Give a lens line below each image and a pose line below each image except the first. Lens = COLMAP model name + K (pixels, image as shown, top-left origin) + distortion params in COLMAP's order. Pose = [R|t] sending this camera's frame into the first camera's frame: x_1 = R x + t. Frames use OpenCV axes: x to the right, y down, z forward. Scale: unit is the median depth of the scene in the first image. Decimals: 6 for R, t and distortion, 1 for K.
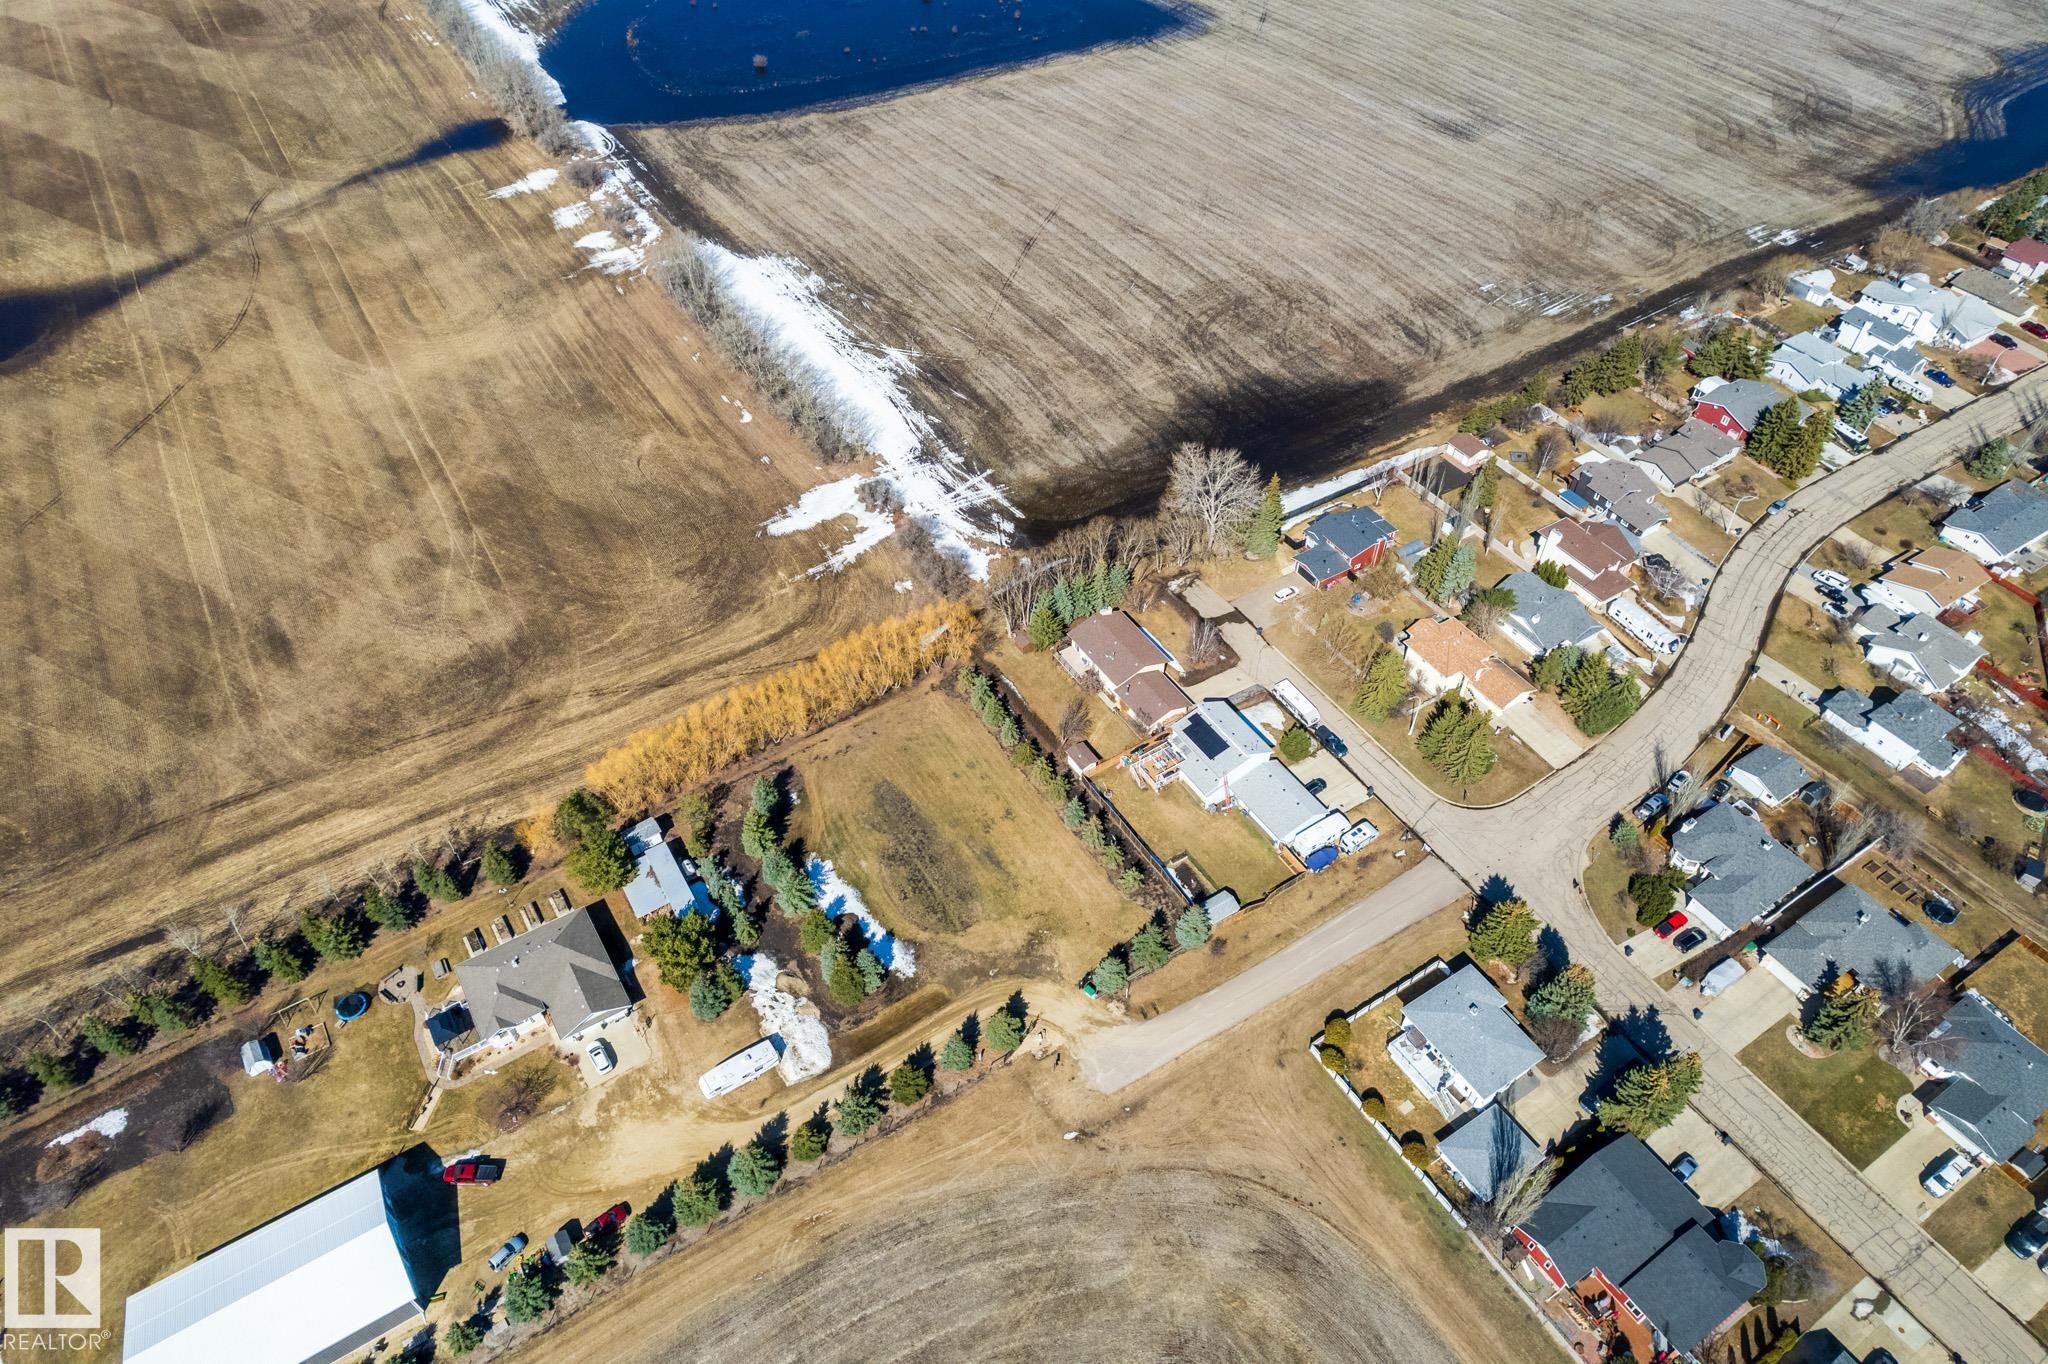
lens RADIAL K [[1308.6, 0, 1029.9], [0, 1308.6, 685.2], [0, 0, 1]] dist [-0.067902, 0.070037]
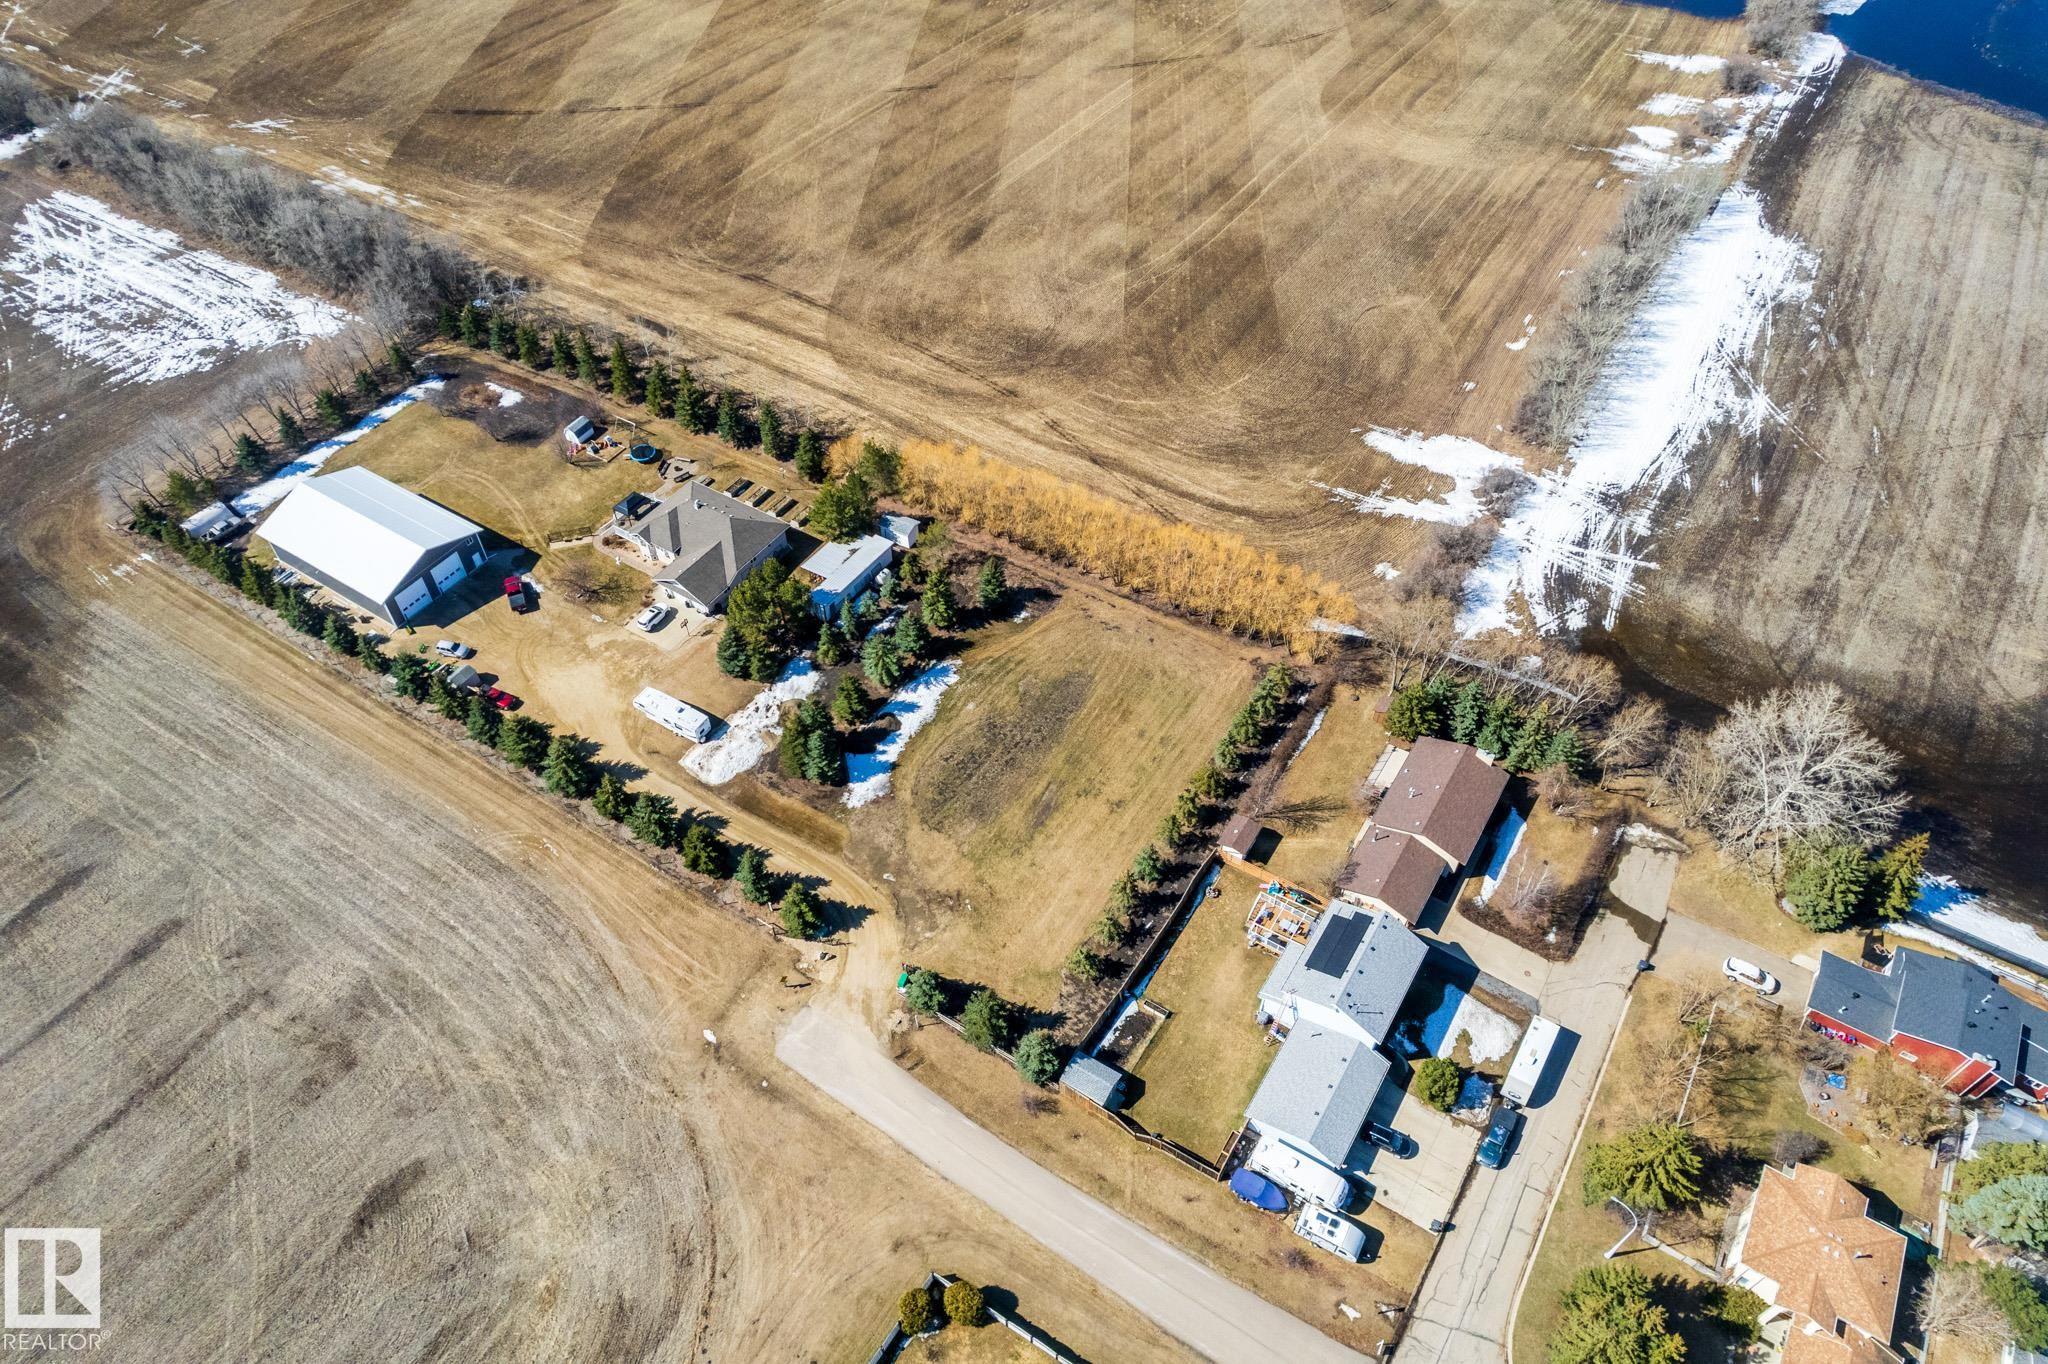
lens RADIAL K [[1302.6, 0, 1033.1], [0, 1302.6, 688.3], [0, 0, 1]] dist [-0.050457, 0.038605]
pose [[0.422928, 0.665511, -0.615001, 0.321774], [-0.646606, 0.697121, 0.309714, -0.127126], [0.634849, 0.266676, 0.725156, 0.332704]]
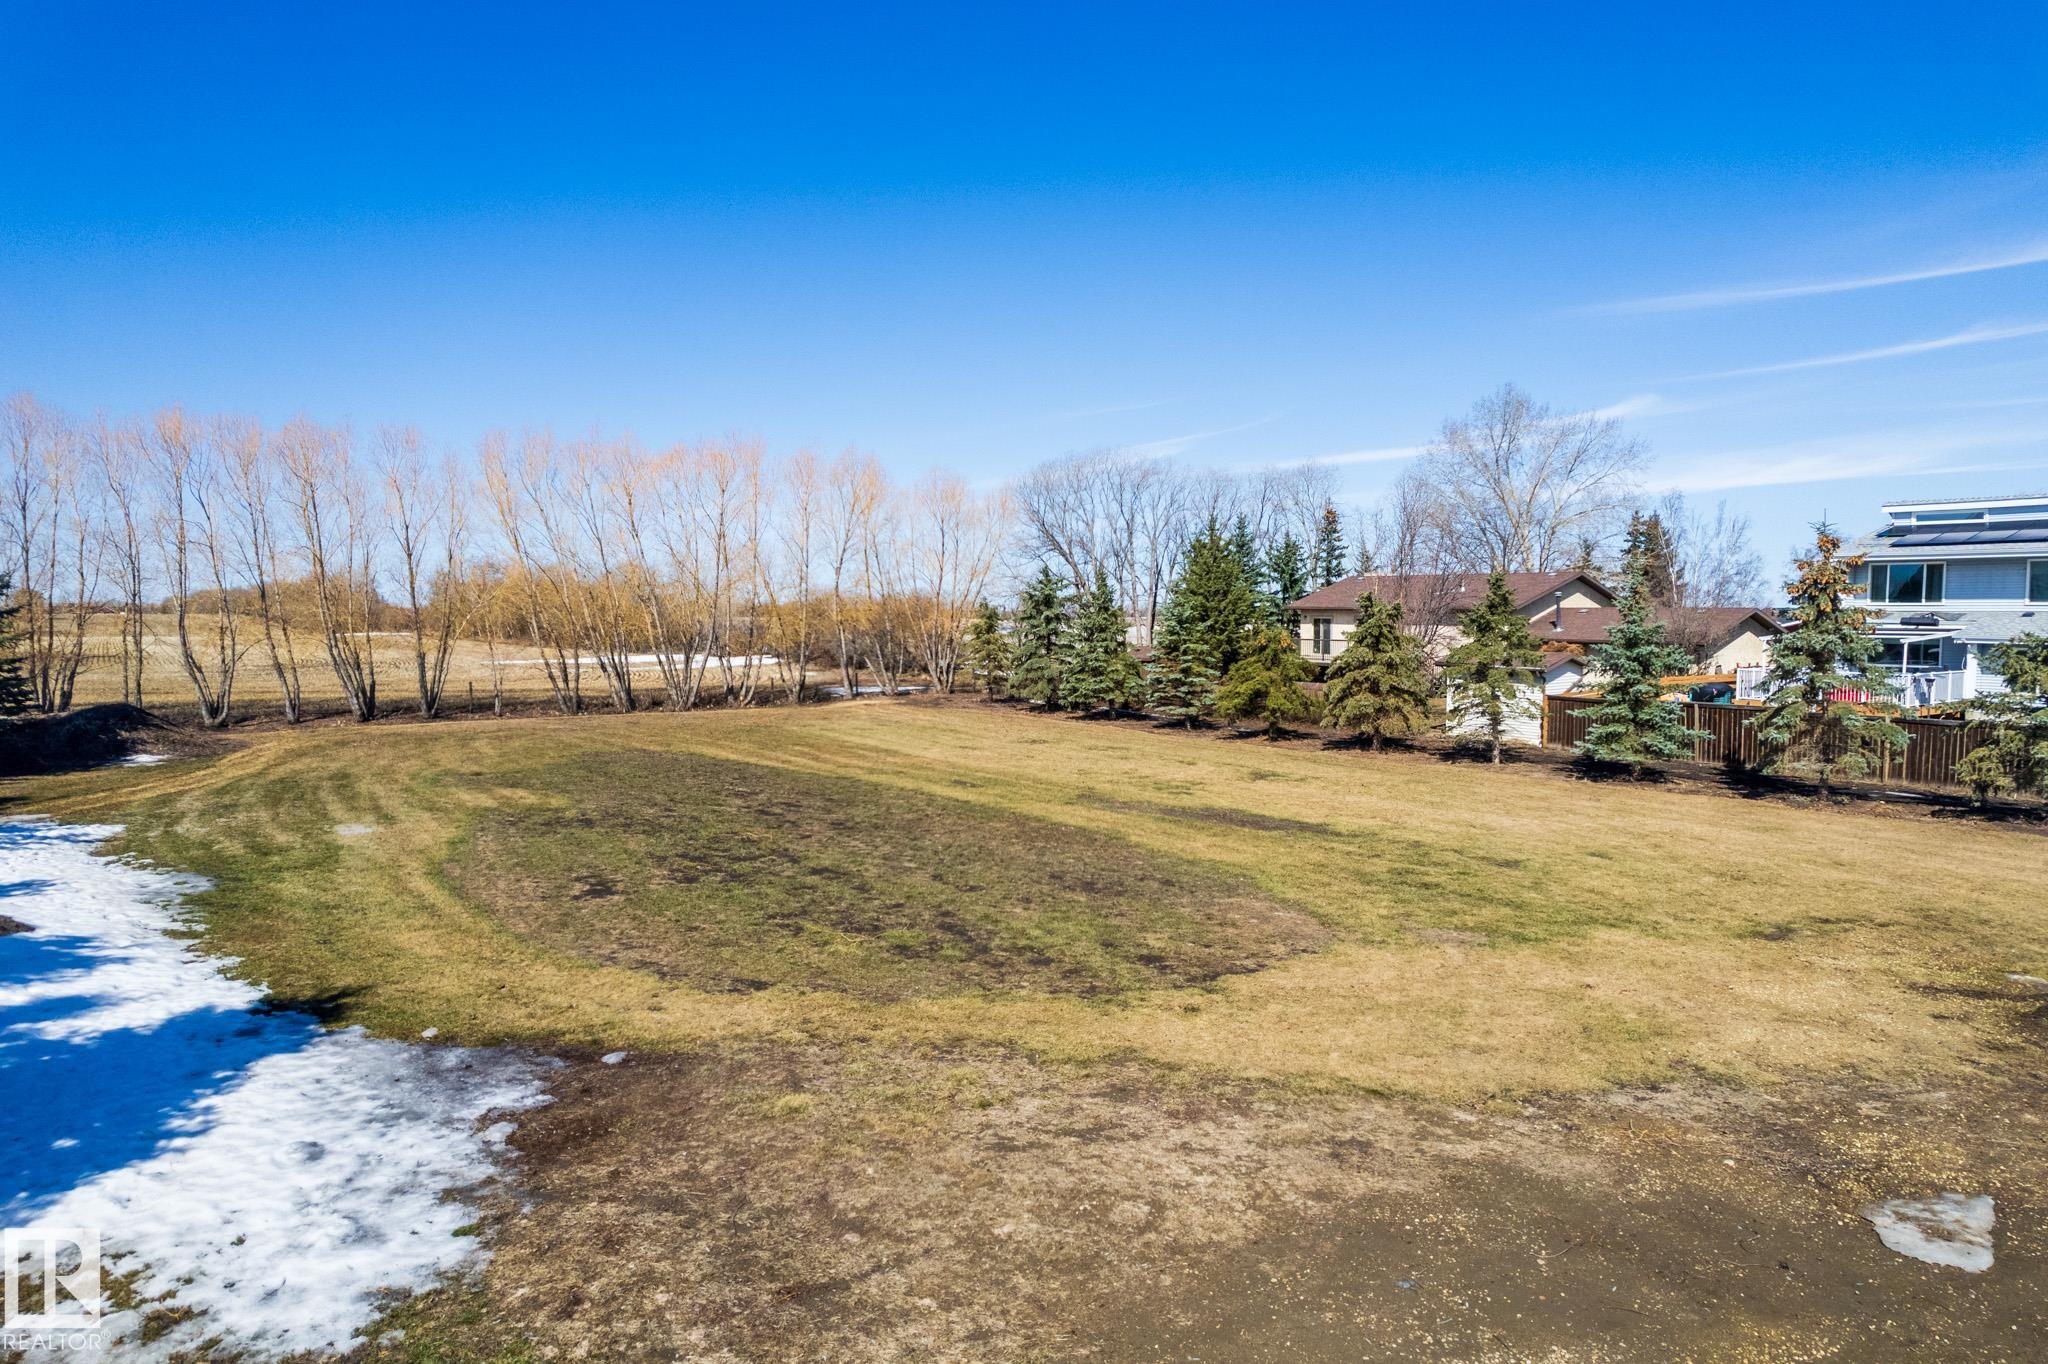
lens RADIAL K [[1313.6, 0, 1031.9], [0, 1313.6, 685.4], [0, 0, 1]] dist [-0.067383, 0.067701]
pose [[0.998190, -0.003765, 0.060018, -0.051422], [0.043290, 0.737729, -0.673708, 0.178956], [-0.041740, 0.675087, 0.736556, 0.714116]]
